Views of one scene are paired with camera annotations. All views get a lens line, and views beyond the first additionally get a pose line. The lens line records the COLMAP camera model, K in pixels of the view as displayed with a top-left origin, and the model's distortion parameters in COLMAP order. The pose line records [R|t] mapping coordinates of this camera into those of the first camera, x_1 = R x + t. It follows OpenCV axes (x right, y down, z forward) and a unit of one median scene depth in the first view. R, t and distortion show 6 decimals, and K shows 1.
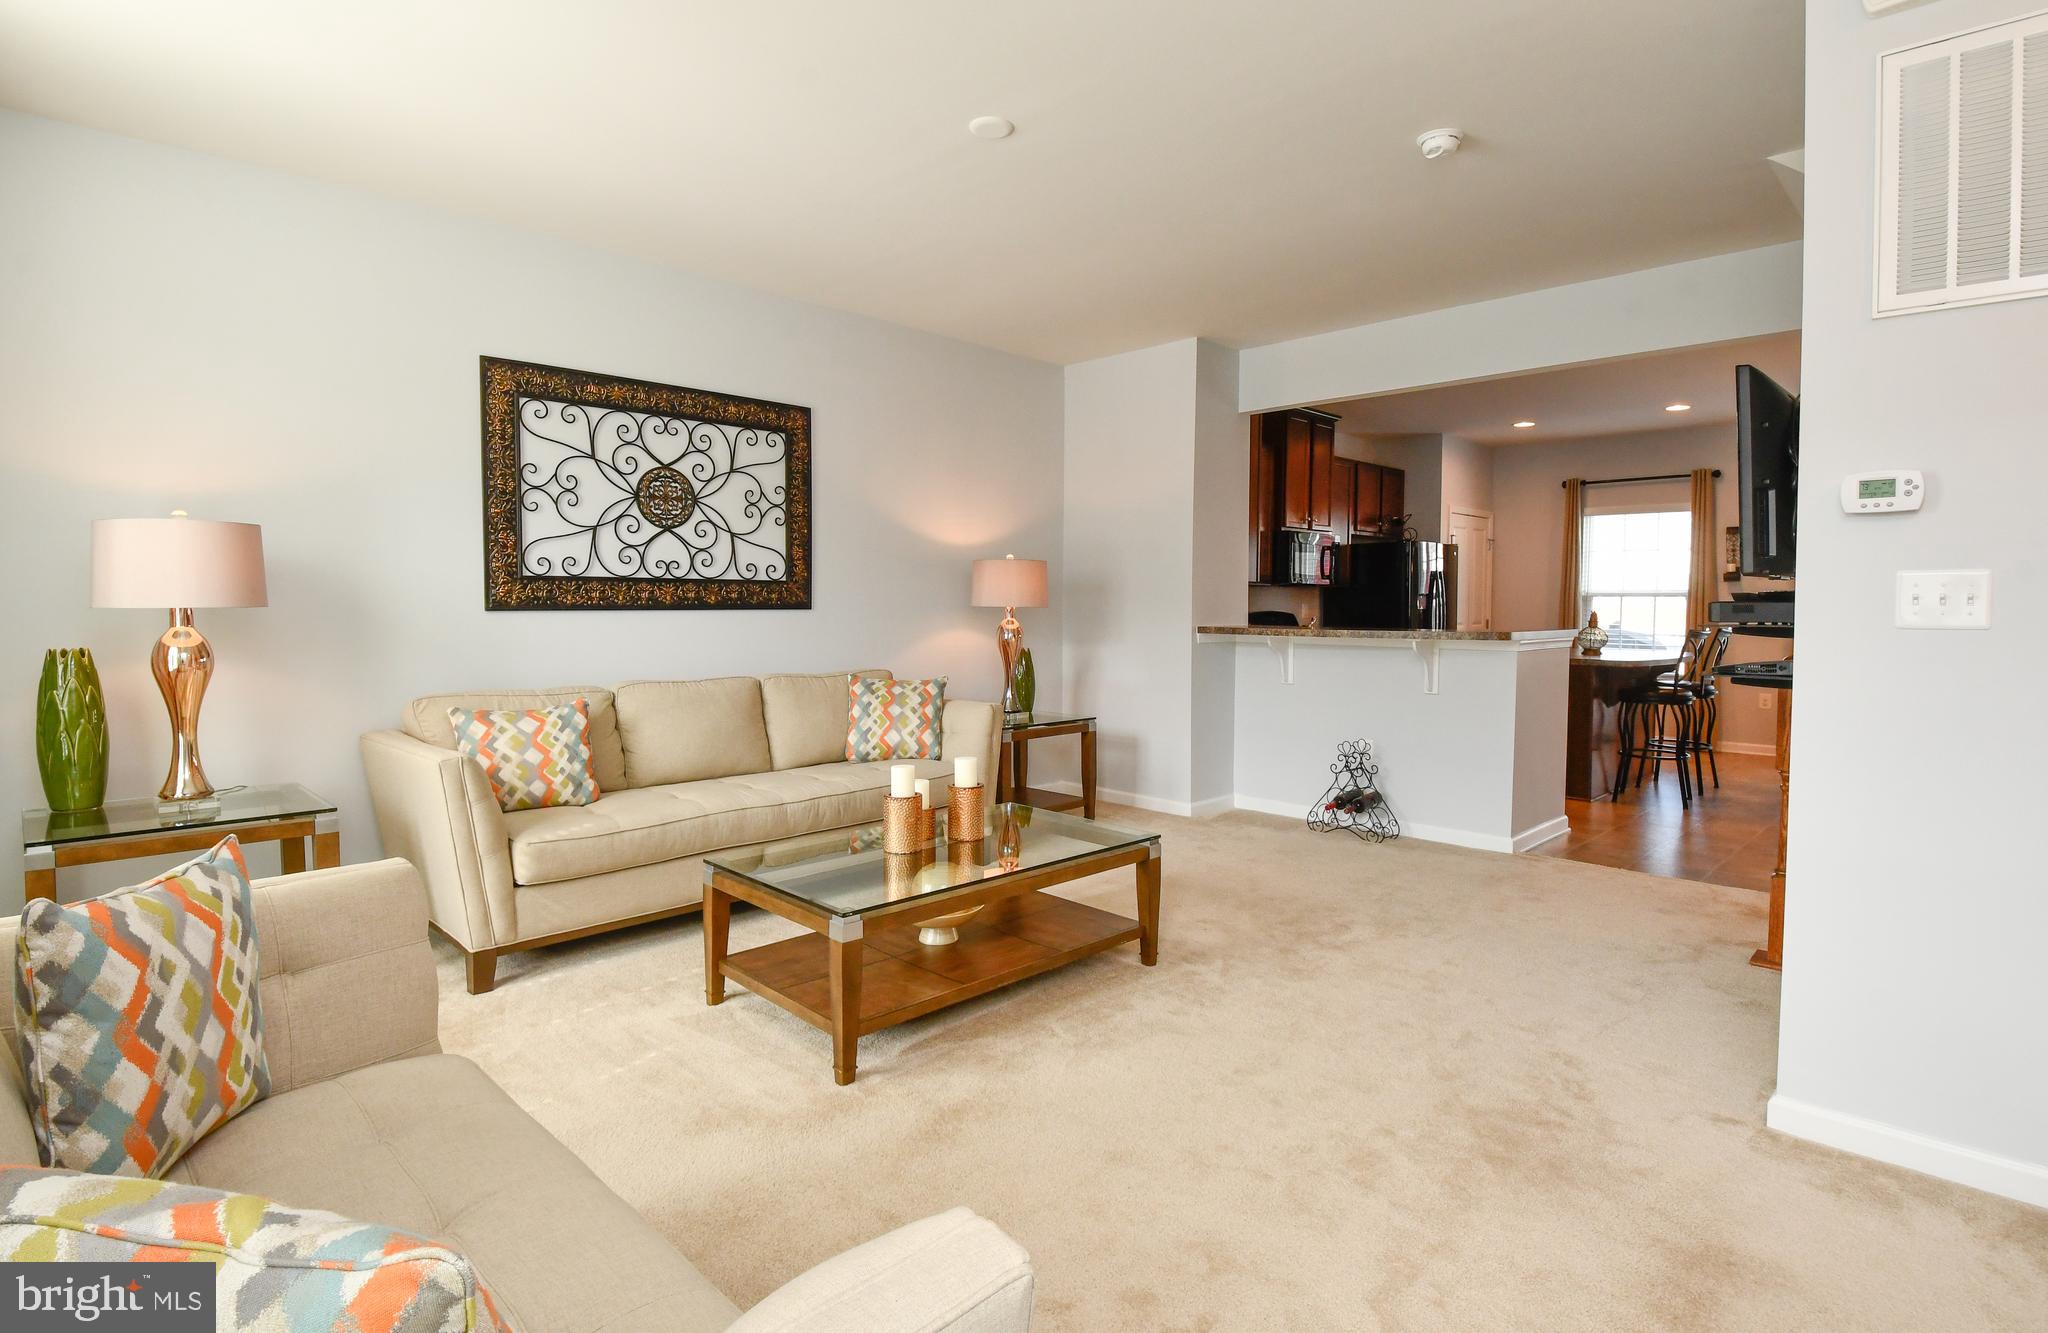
lens RADIAL K [[1004.8, 0, 1026.7], [0, 1004.8, 627.8], [0, 0, 1]] dist [0.001331, 0.000288]
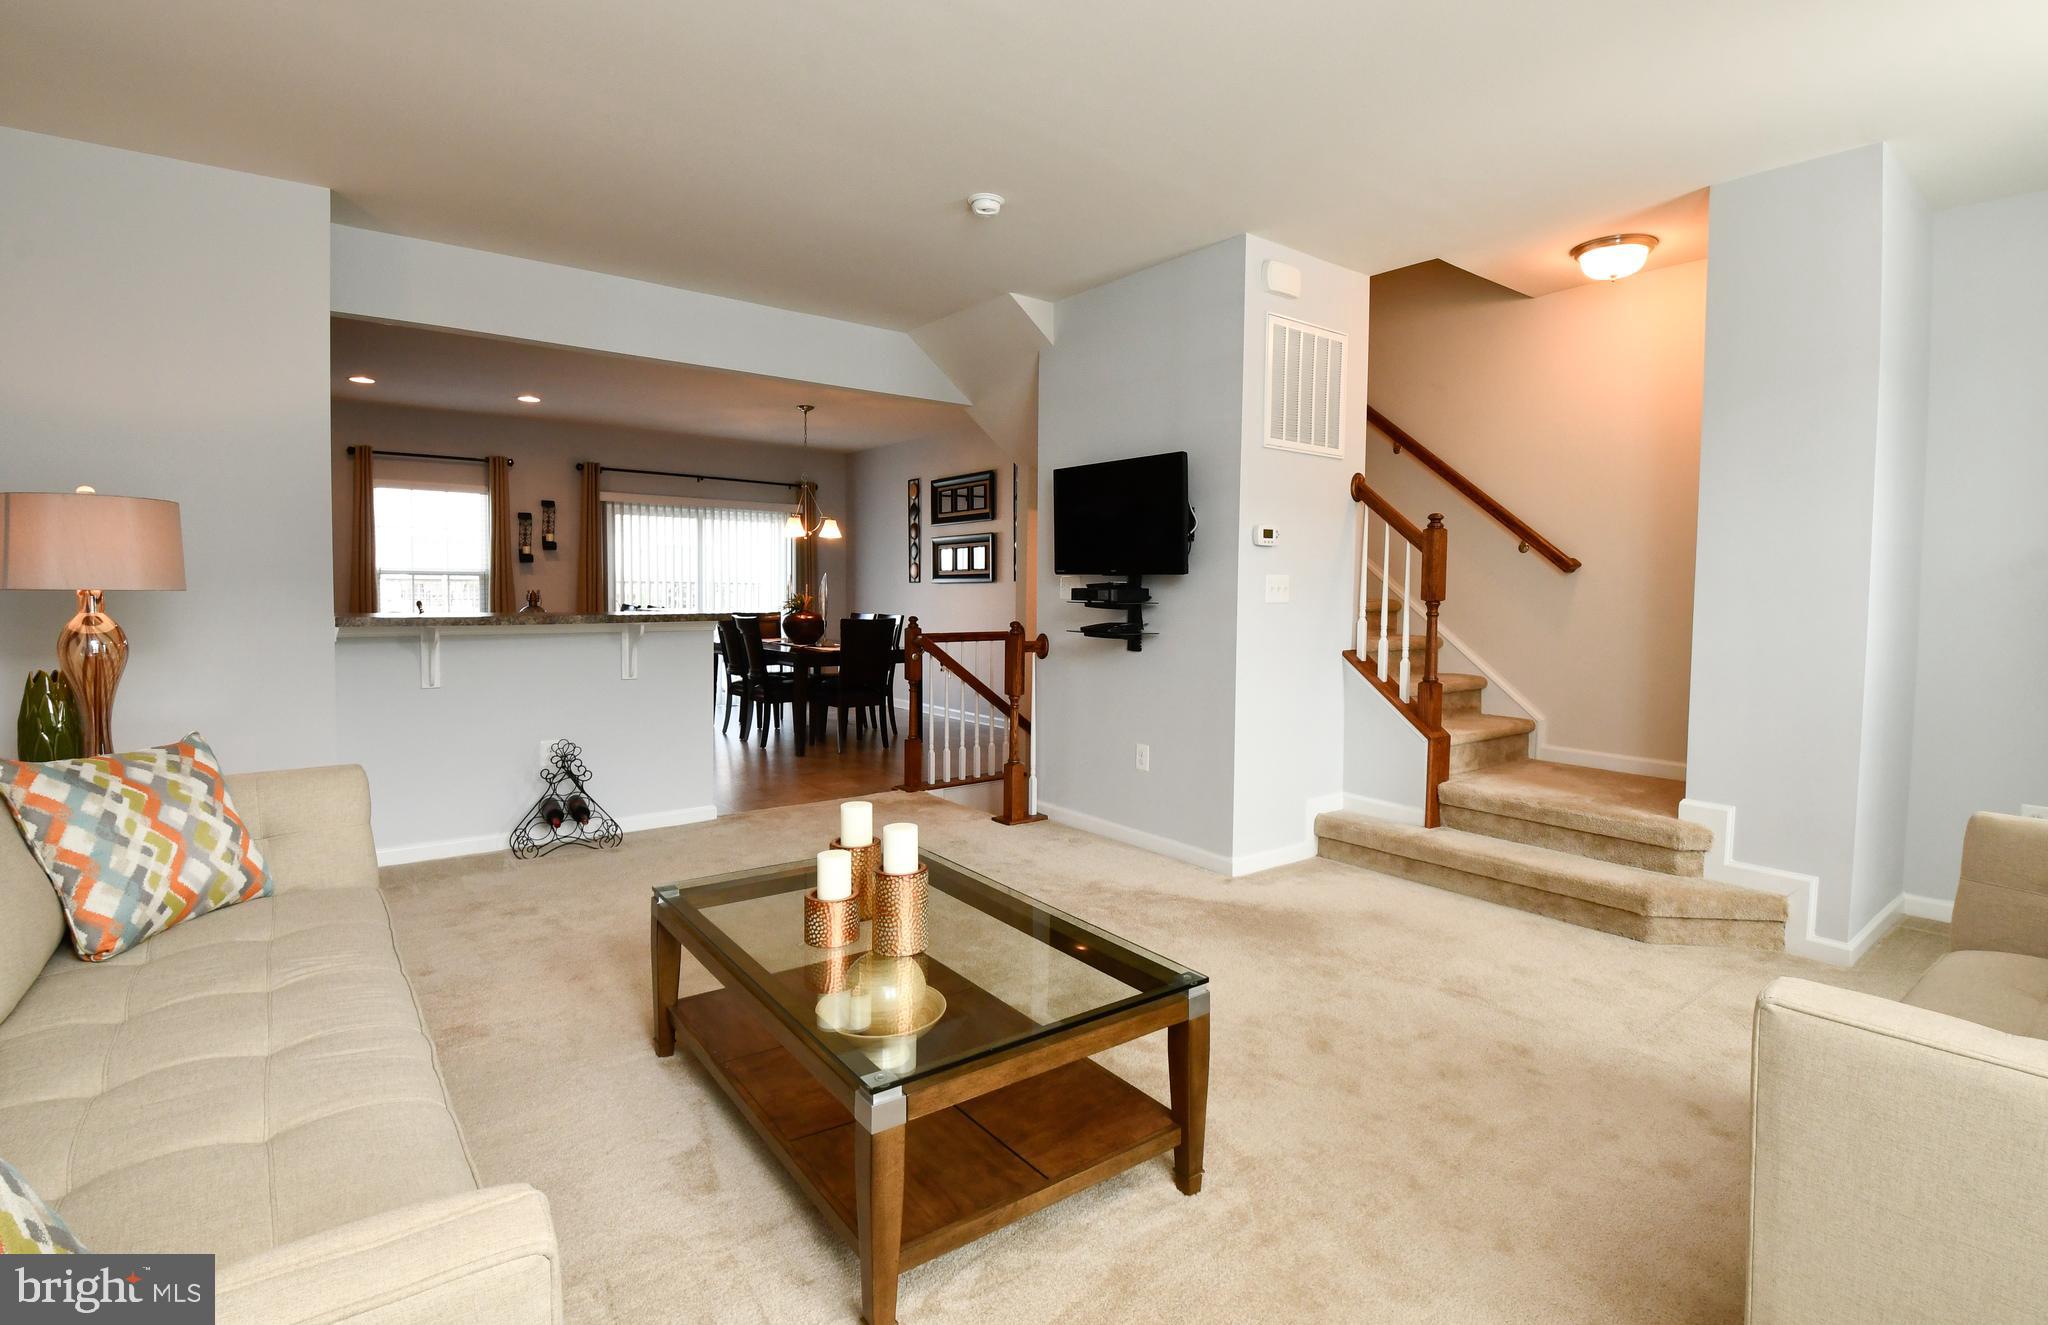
lens RADIAL K [[974.0, 0, 1028.7], [0, 974.0, 633.8], [0, 0, 1]] dist [-0.001312, -0.000321]
pose [[0.138801, -0.047988, 0.989157, -0.519678], [0.014579, 0.998816, 0.046411, -0.017374], [-0.990213, 0.007979, 0.139336, 0.551966]]
